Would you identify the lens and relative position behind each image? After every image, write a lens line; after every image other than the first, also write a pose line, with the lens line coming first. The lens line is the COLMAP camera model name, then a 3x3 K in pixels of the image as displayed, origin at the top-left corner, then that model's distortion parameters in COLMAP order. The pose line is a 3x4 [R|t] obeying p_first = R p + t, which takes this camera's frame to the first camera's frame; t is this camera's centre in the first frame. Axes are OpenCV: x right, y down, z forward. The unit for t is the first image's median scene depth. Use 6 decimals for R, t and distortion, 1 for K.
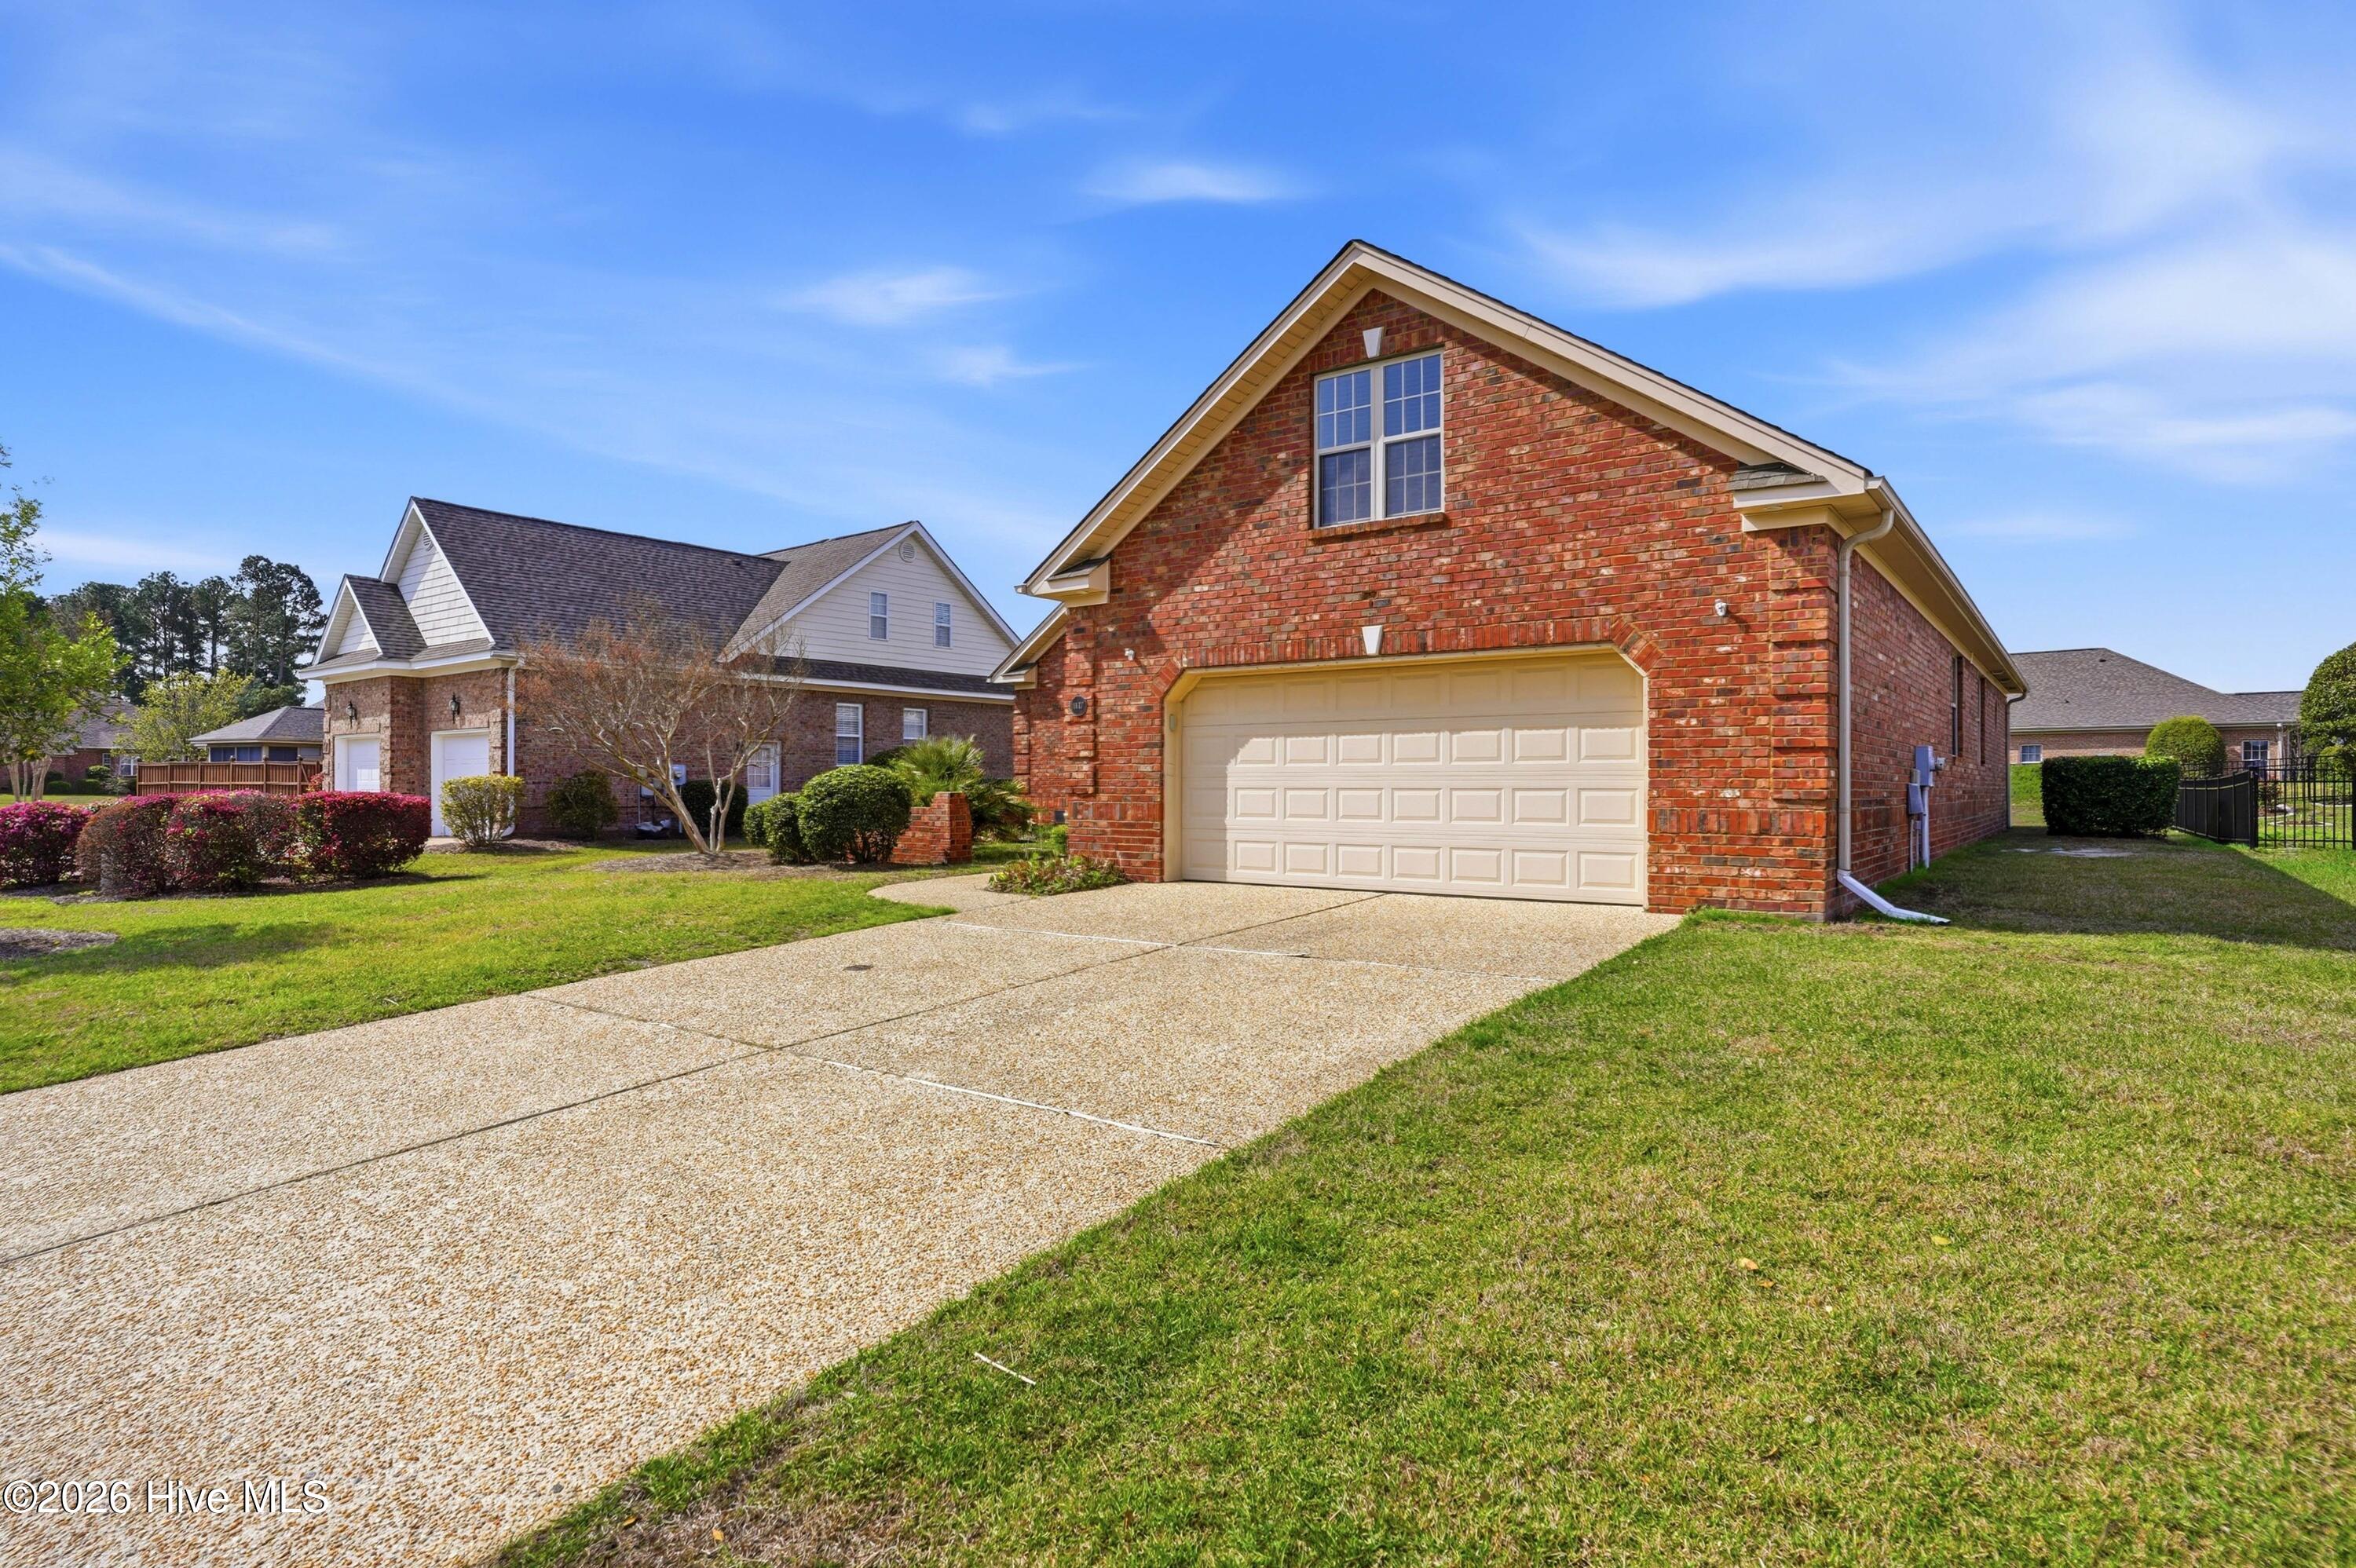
lens RADIAL K [[1233.8, 0, 1168.3], [0, 1233.8, 789.7], [0, 0, 1]] dist [-0.057753, -0.000535]
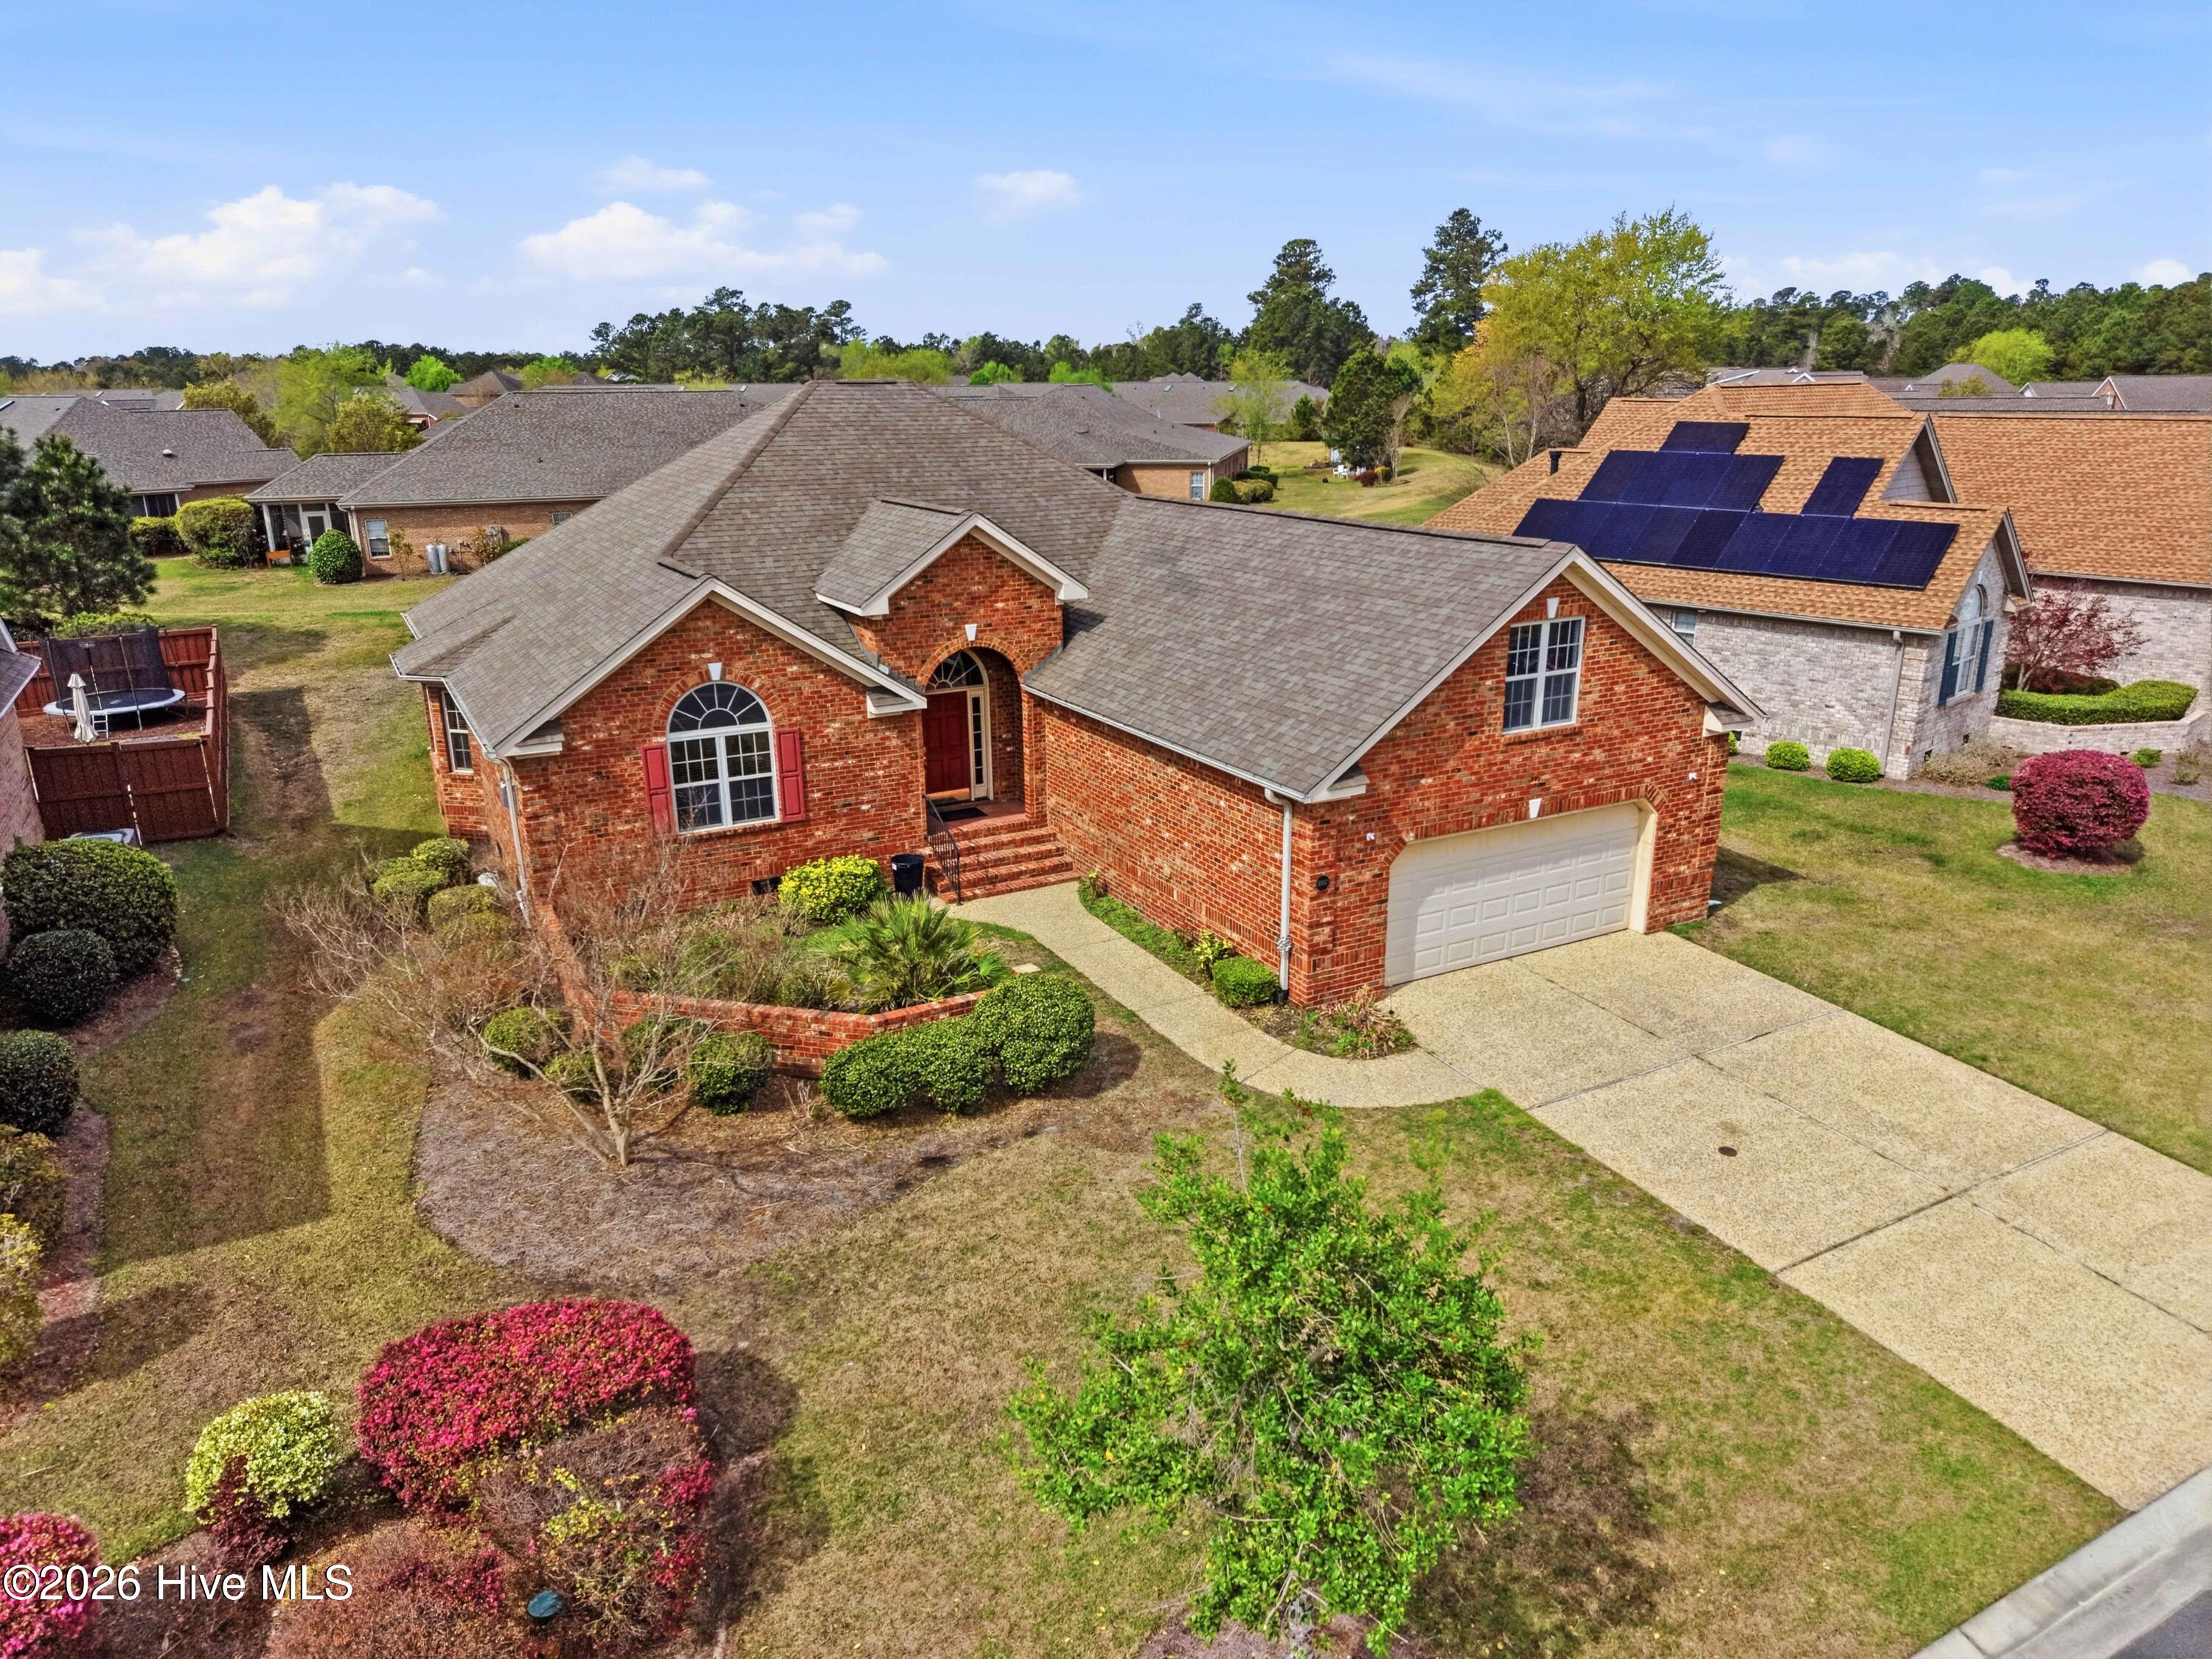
lens RADIAL K [[1430.1, 0, 1092.7], [0, 1430.1, 851.8], [0, 0, 1]] dist [0.068857, -0.005322]
pose [[0.415862, -0.284901, 0.863650, -1.589195], [0.015717, 0.951772, 0.306403, -0.616595], [-0.909292, -0.113847, 0.400283, 0.776285]]
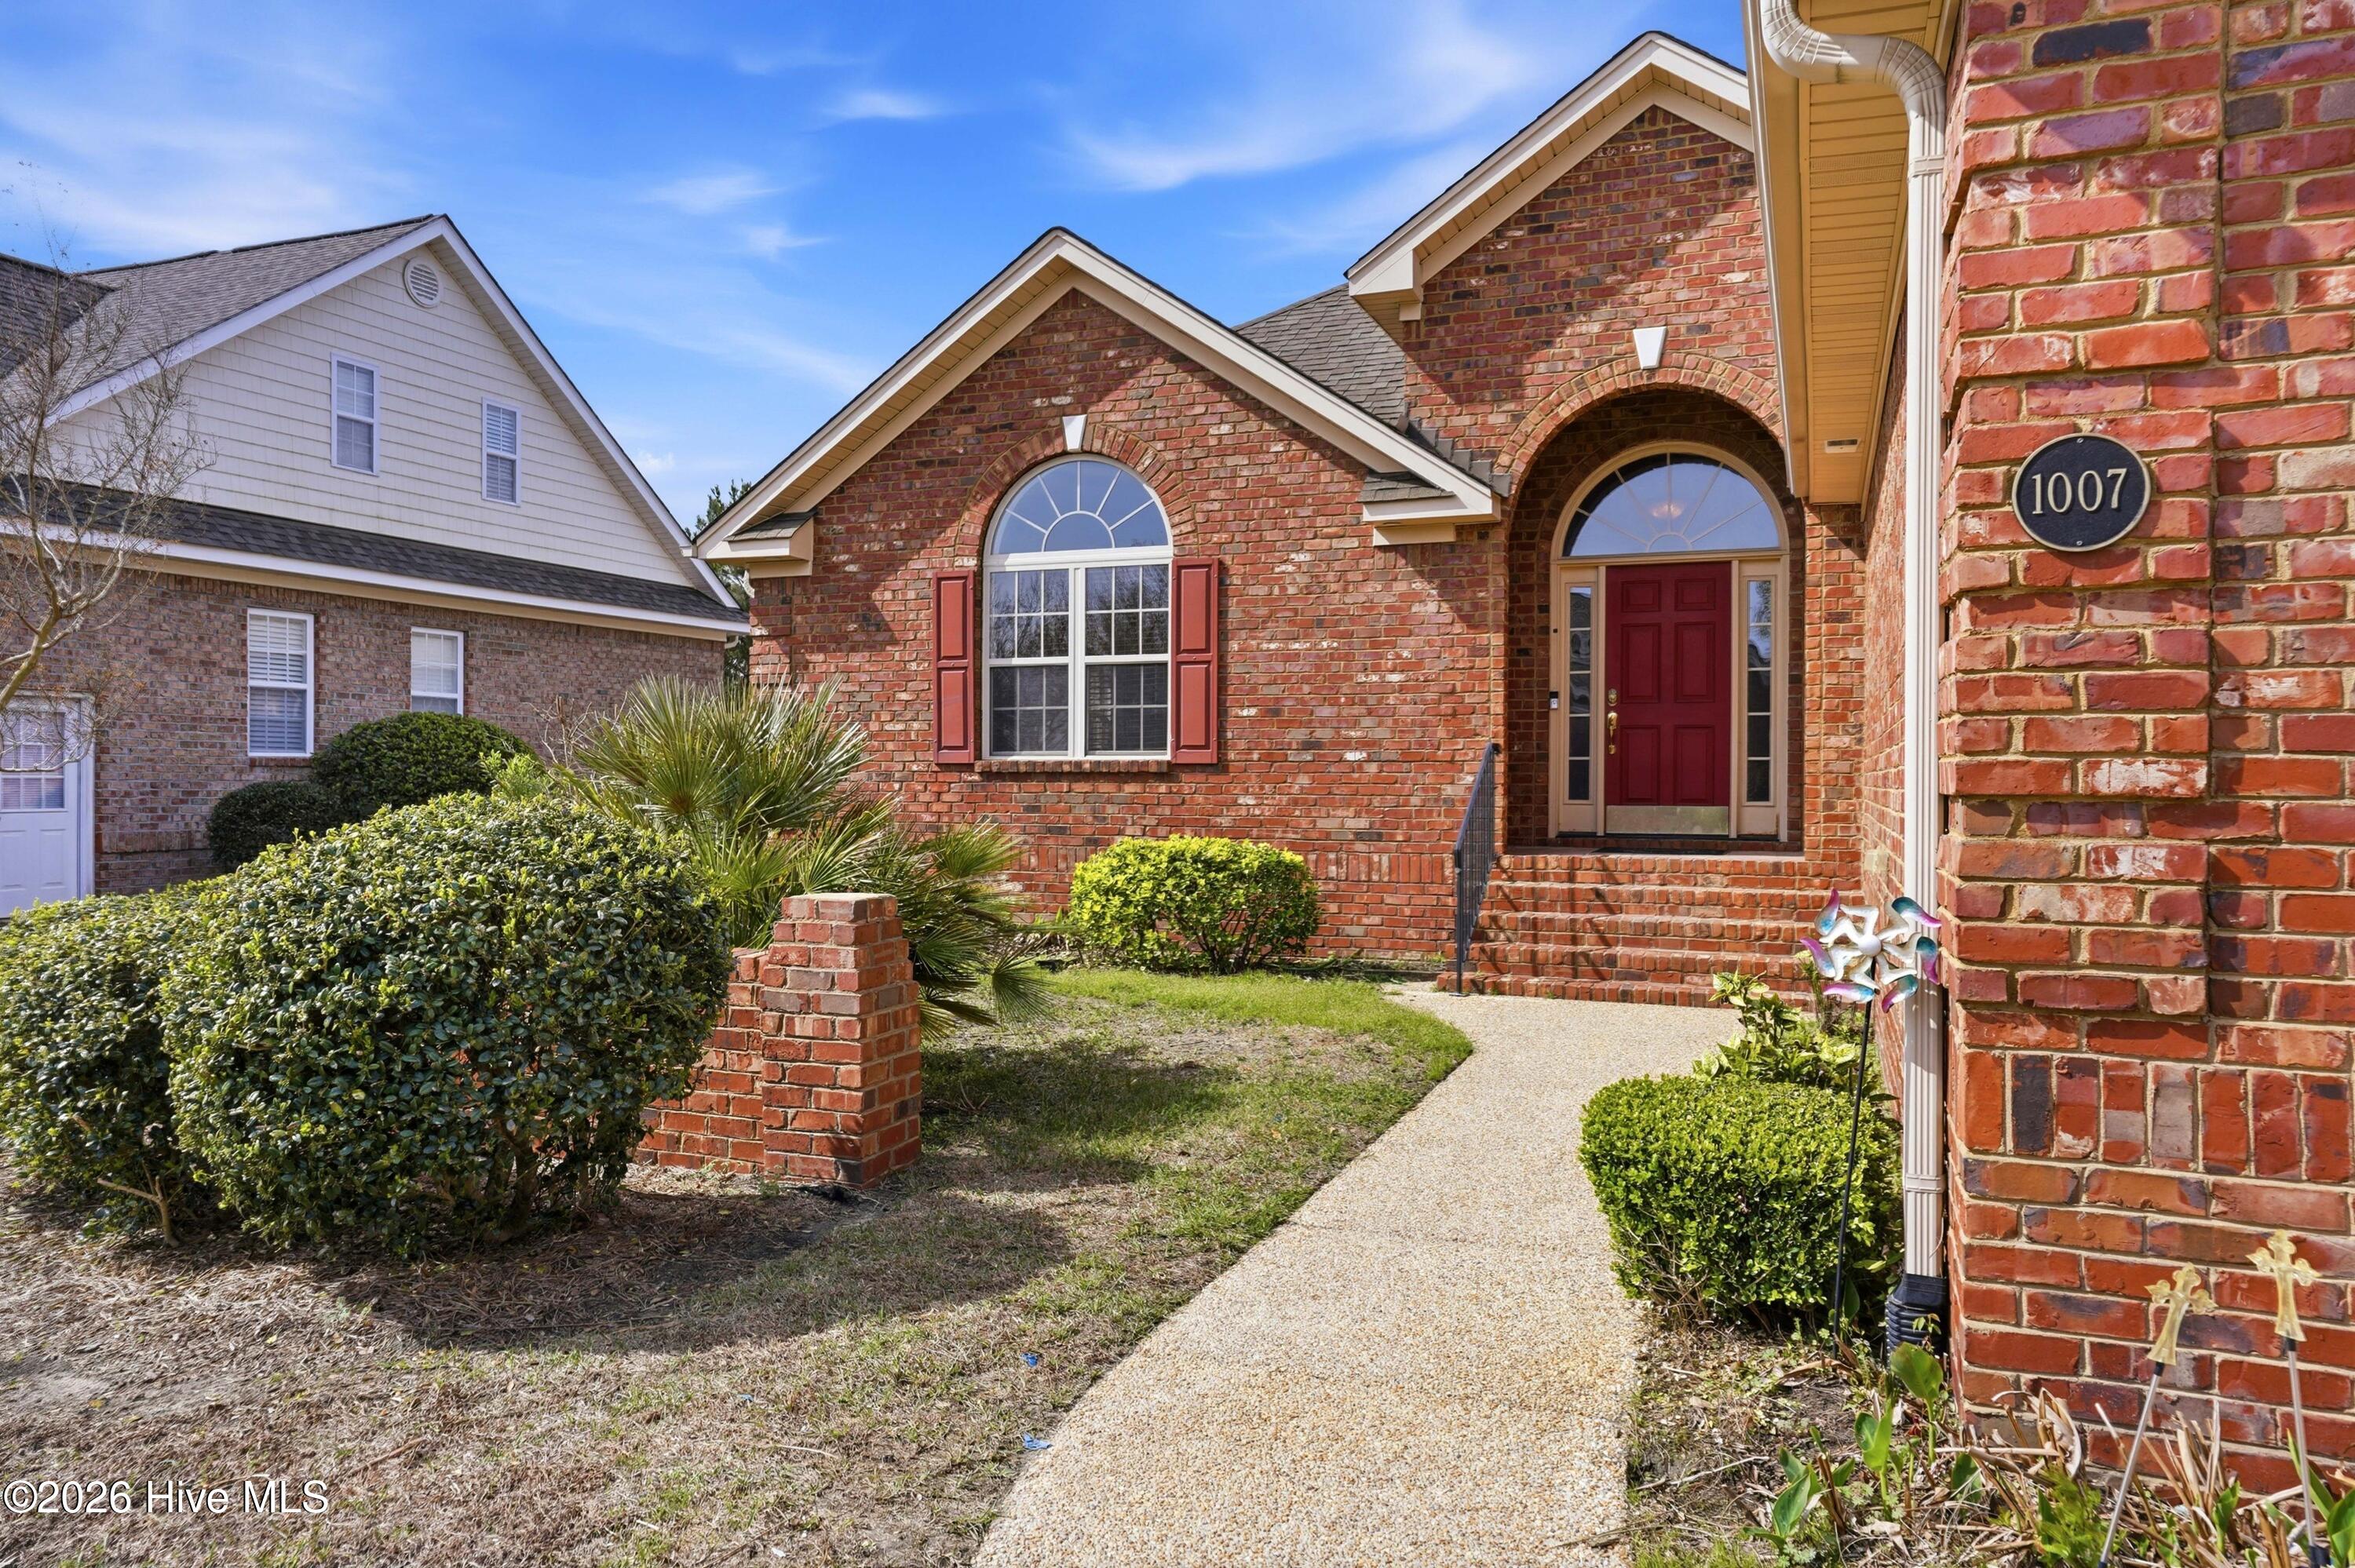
lens RADIAL K [[1610.4, 0, 1172.0], [0, 1610.4, 784.7], [0, 0, 1]] dist [-0.010507, 0.029351]
pose [[0.961602, 0.000775, 0.274447, -0.300705], [-0.002570, 0.999978, 0.006180, -0.034447], [-0.274437, -0.006649, 0.961582, 0.973968]]
